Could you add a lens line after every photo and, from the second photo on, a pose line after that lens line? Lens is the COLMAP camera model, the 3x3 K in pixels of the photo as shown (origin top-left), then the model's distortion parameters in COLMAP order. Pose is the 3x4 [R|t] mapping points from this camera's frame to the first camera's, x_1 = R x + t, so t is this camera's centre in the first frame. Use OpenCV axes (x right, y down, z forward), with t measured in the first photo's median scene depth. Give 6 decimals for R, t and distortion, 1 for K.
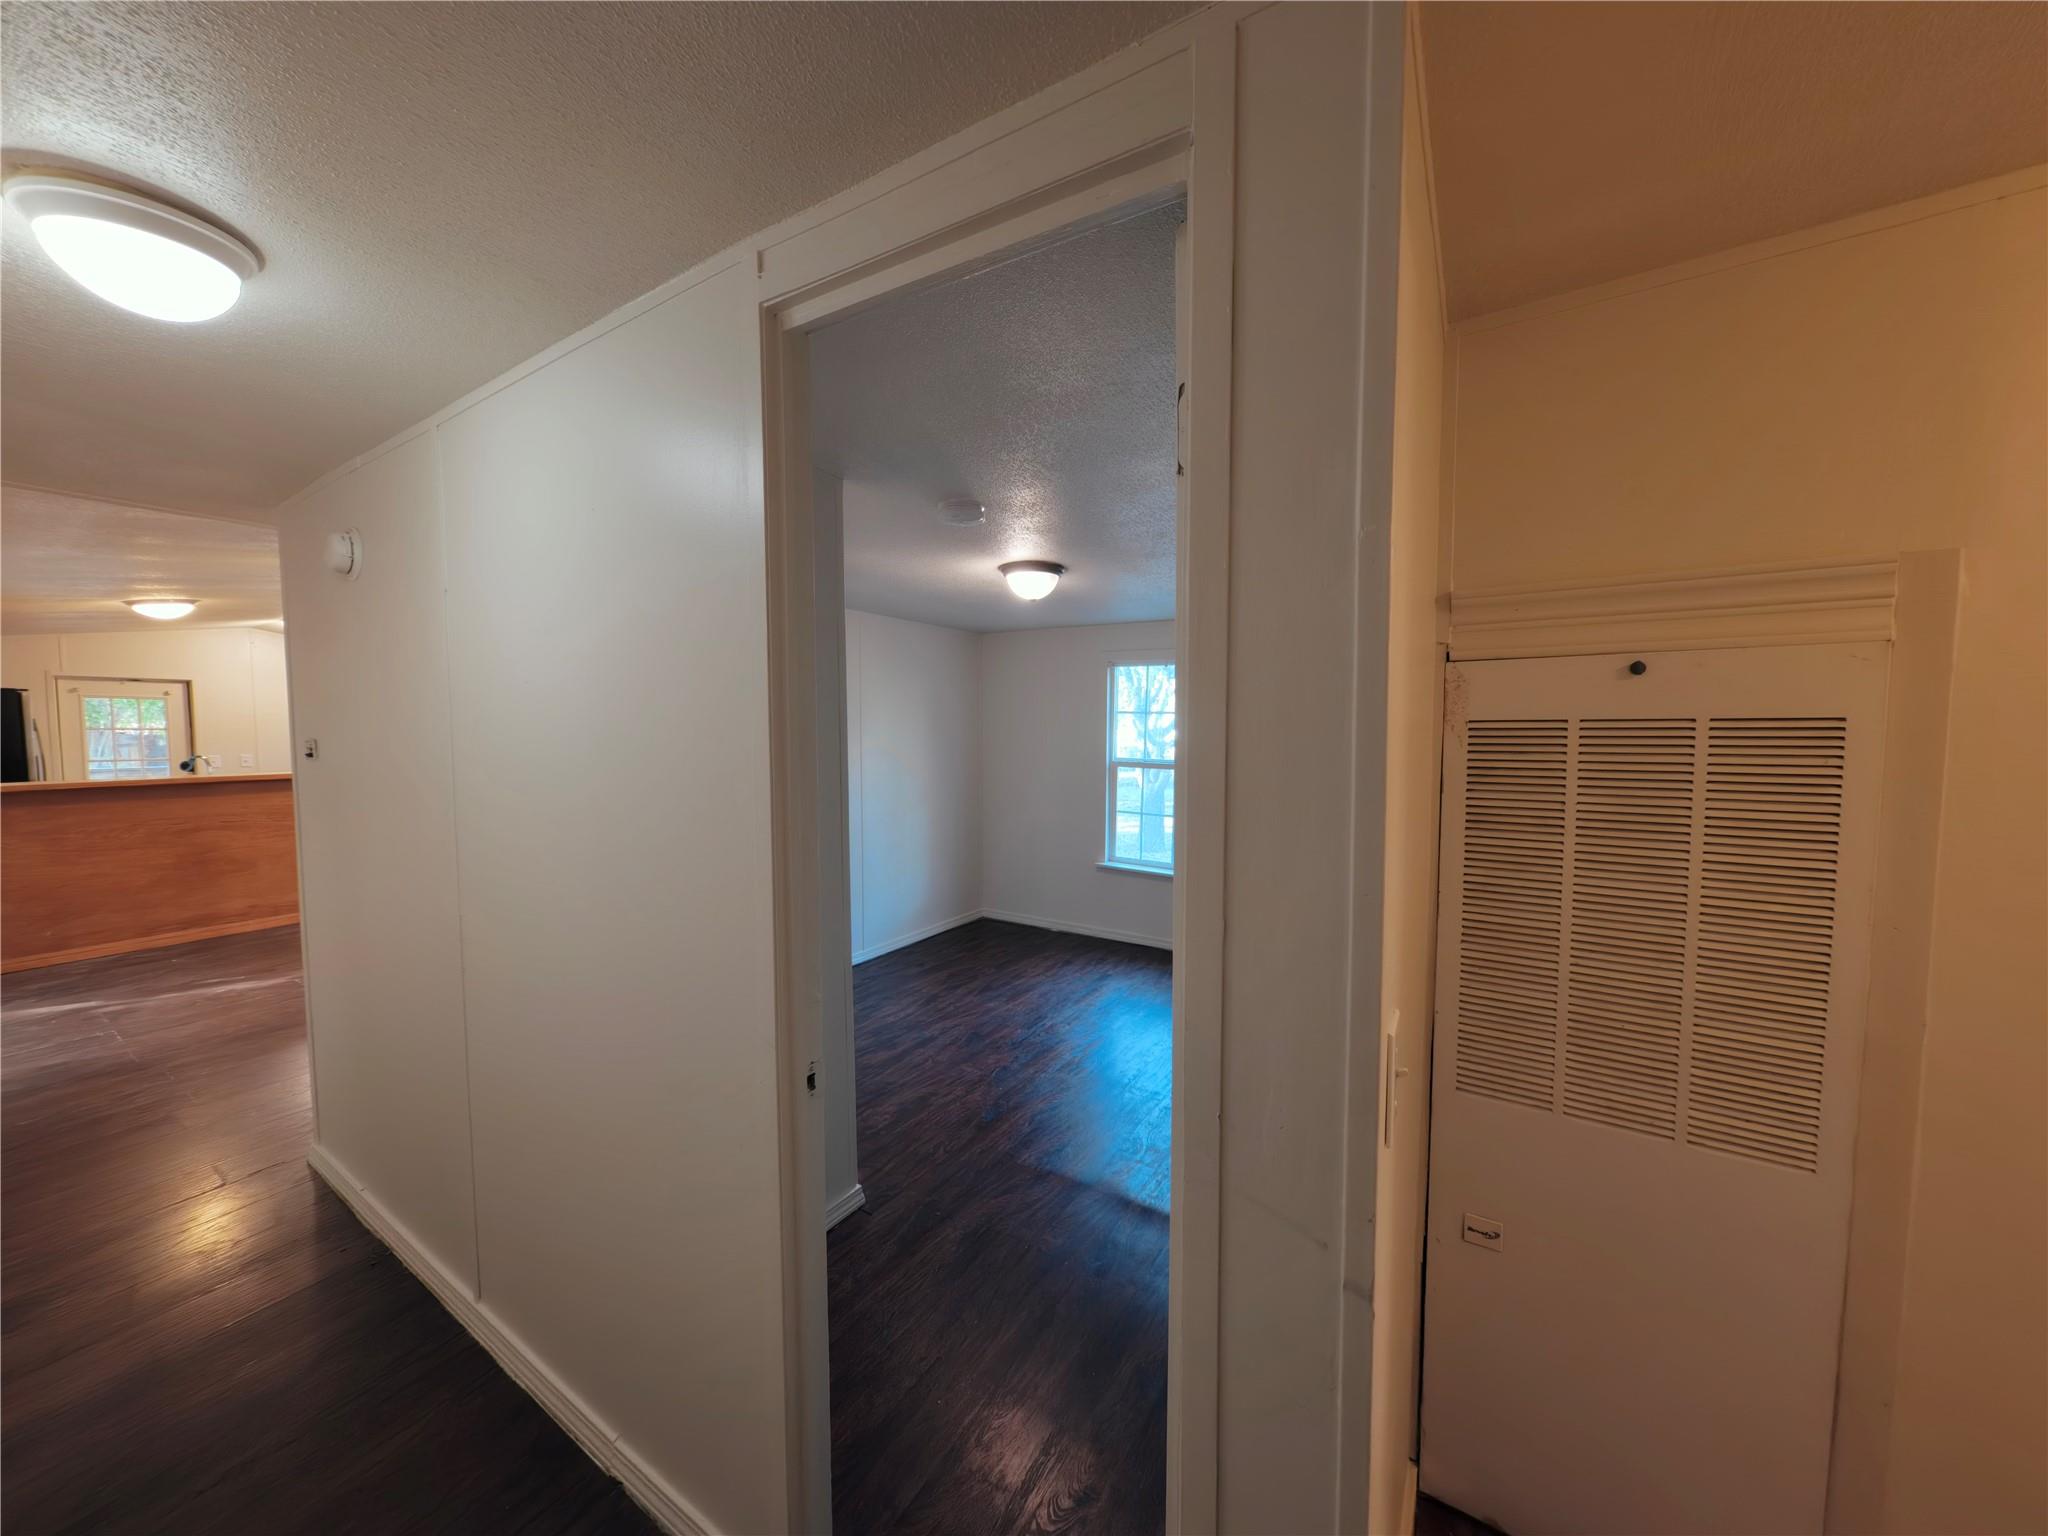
lens RADIAL K [[719.6, 0, 1024.0], [0, 719.6, 768.0], [0, 0, 1]] dist [-0.015289, 0.005101]
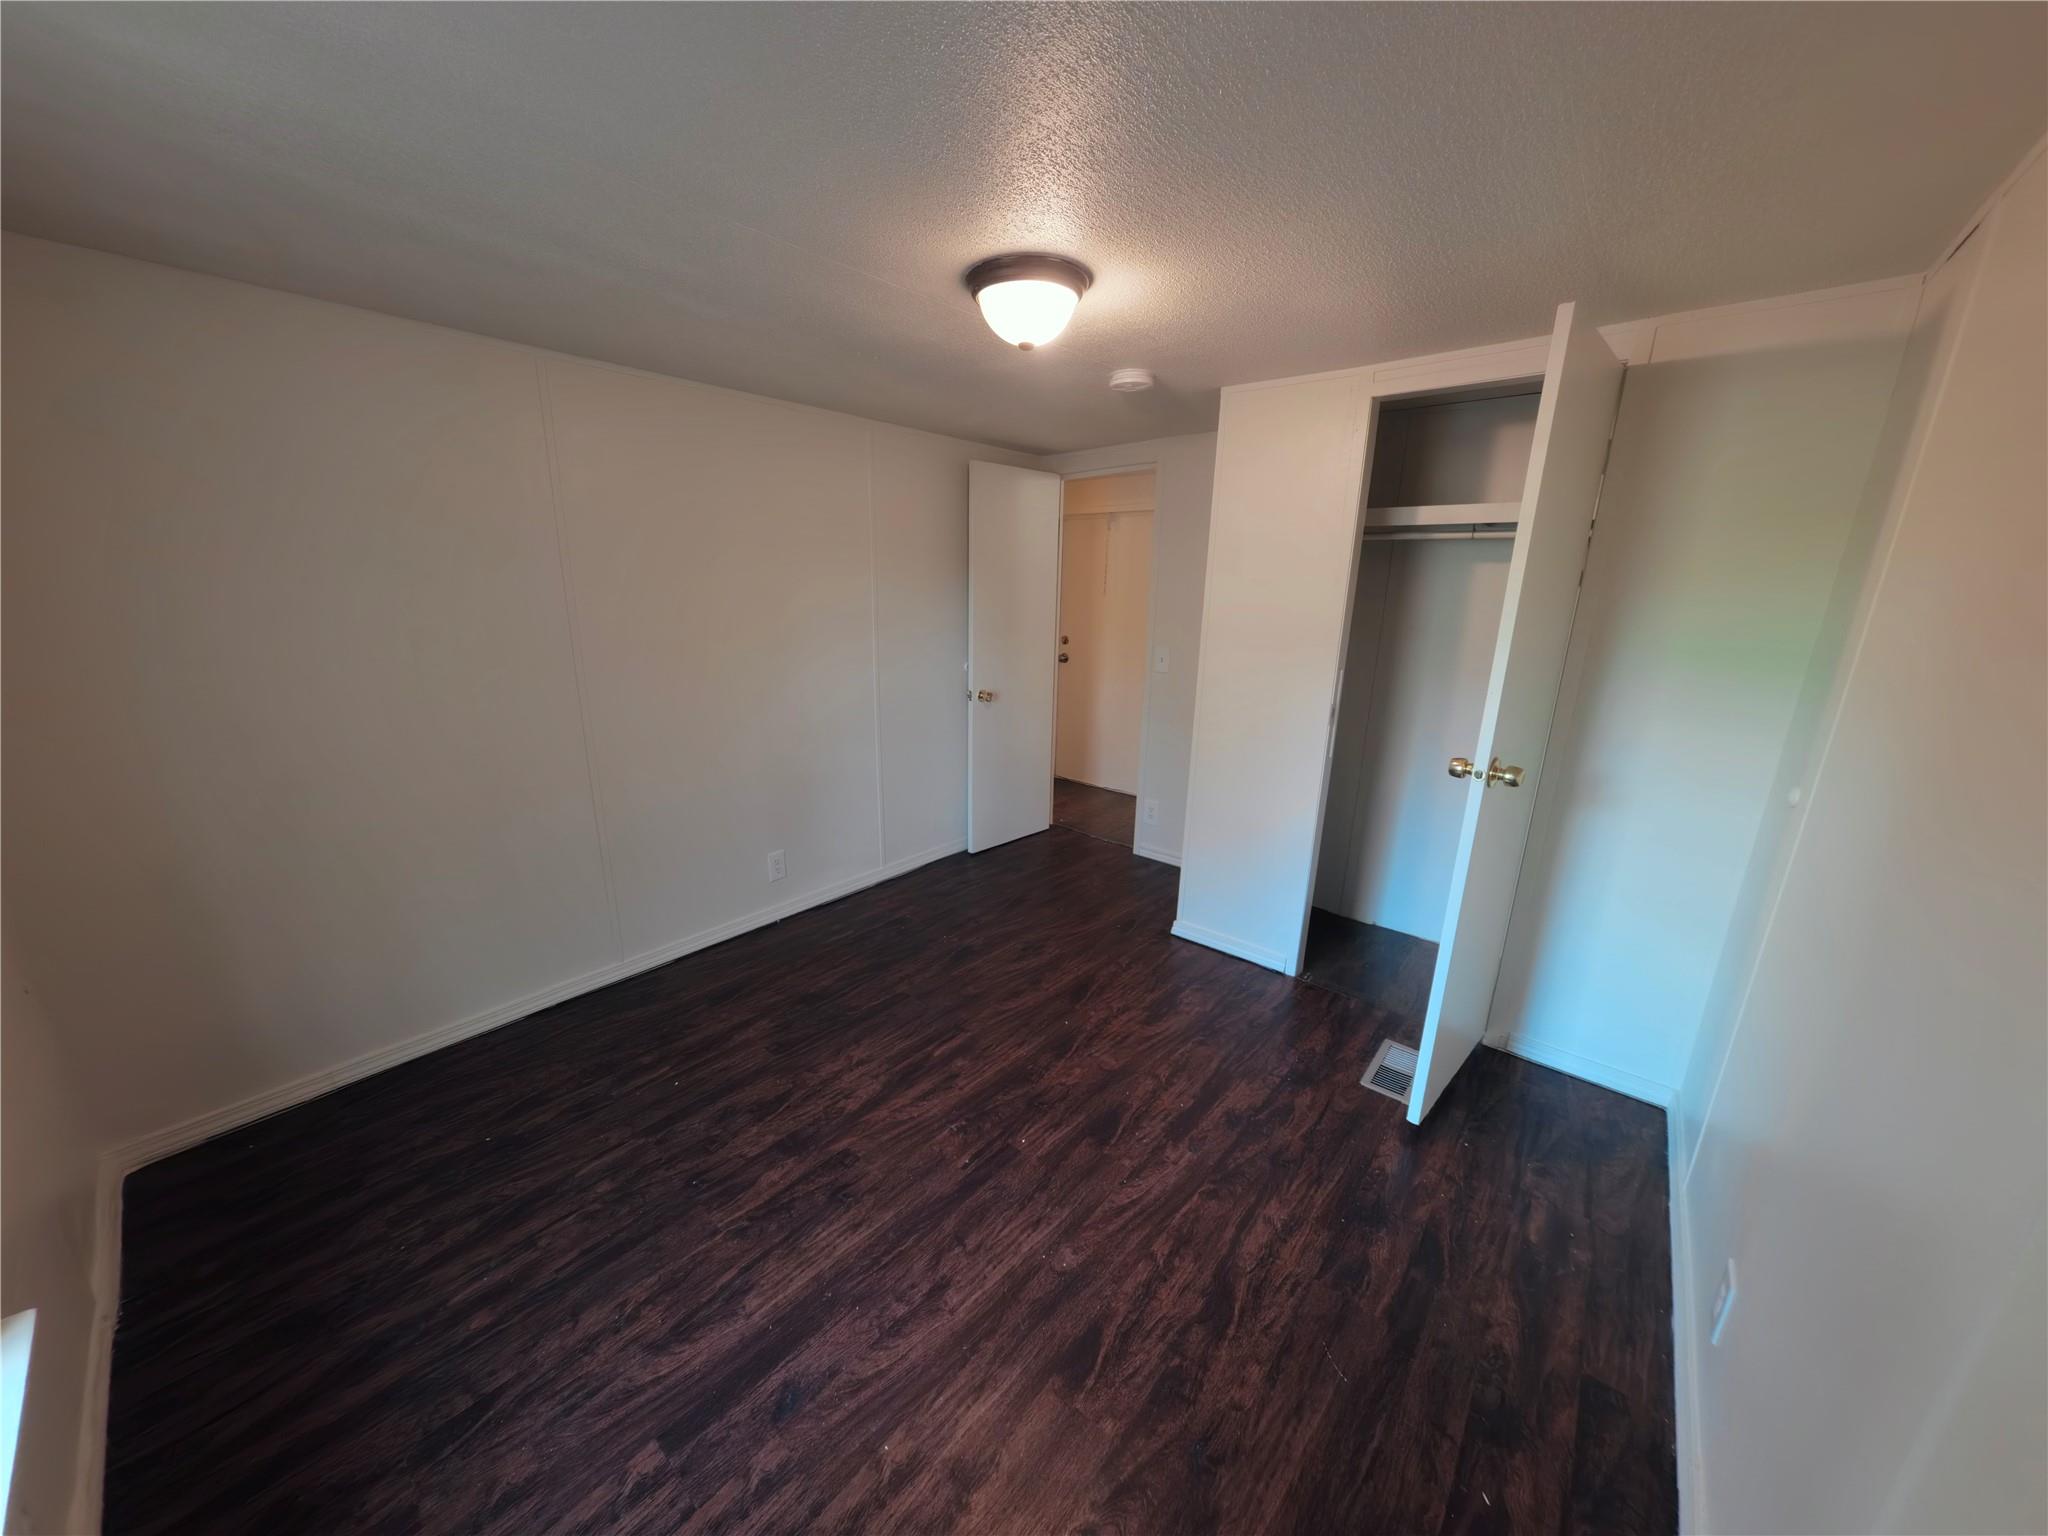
lens RADIAL K [[719.6, 0, 1024.0], [0, 719.6, 768.0], [0, 0, 1]] dist [-0.015289, 0.005101]
pose [[-0.988920, -0.059323, 0.136084, -0.068690], [-0.014532, 0.950967, 0.308951, -0.090697], [-0.147739, 0.303550, -0.941292, 1.481296]]
